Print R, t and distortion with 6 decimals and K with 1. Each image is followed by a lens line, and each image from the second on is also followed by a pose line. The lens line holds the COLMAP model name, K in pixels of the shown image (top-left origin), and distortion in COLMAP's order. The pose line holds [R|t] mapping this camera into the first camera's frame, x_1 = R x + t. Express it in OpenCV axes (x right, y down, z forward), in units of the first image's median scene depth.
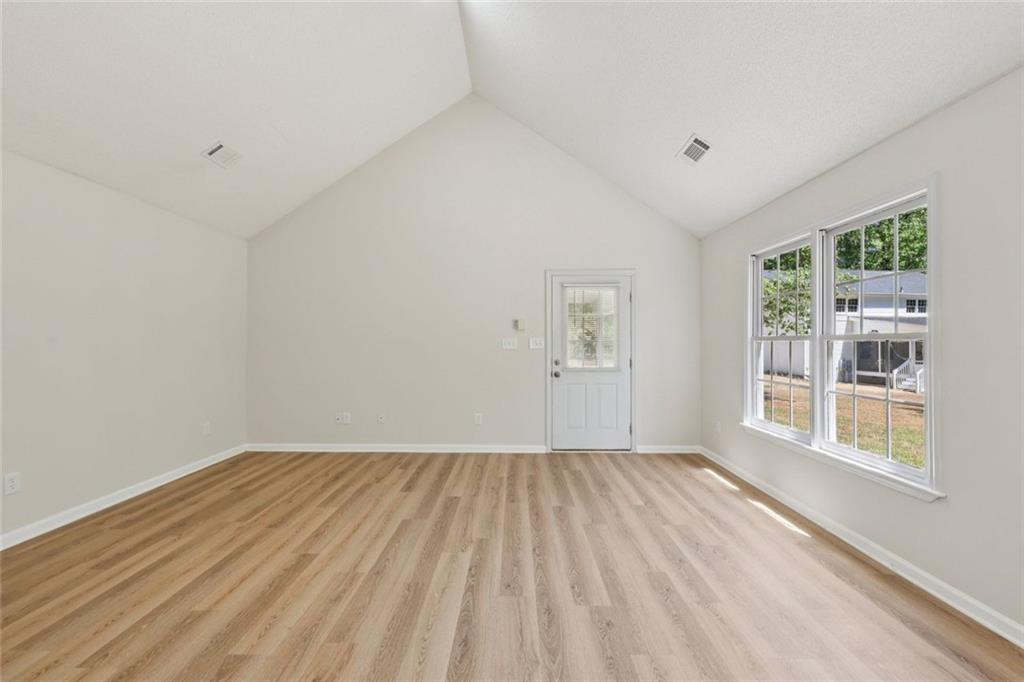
lens RADIAL K [[412.2, 0, 511.7], [0, 412.2, 341.0], [0, 0, 1]] dist [-0.003609, 0.000784]
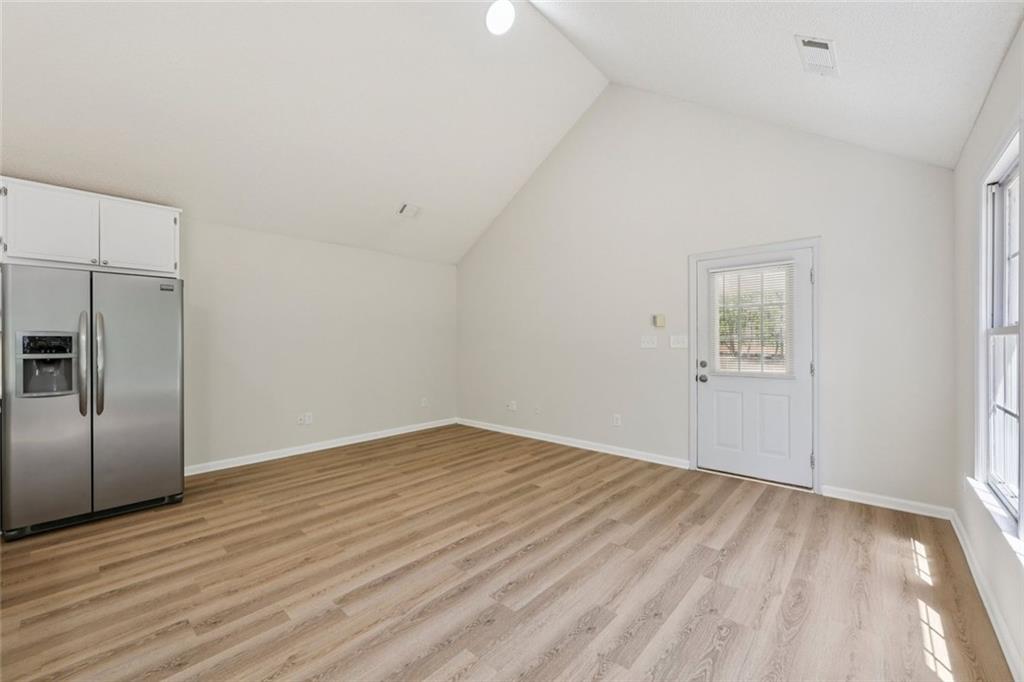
lens RADIAL K [[412.2, 0, 509.9], [0, 412.2, 342.8], [0, 0, 1]] dist [-0.003609, 0.000784]
pose [[0.750284, -0.001699, -0.661114, 0.501320], [0.006653, 0.999965, 0.004980, 0.001954], [0.661083, -0.008135, 0.750269, 0.152468]]
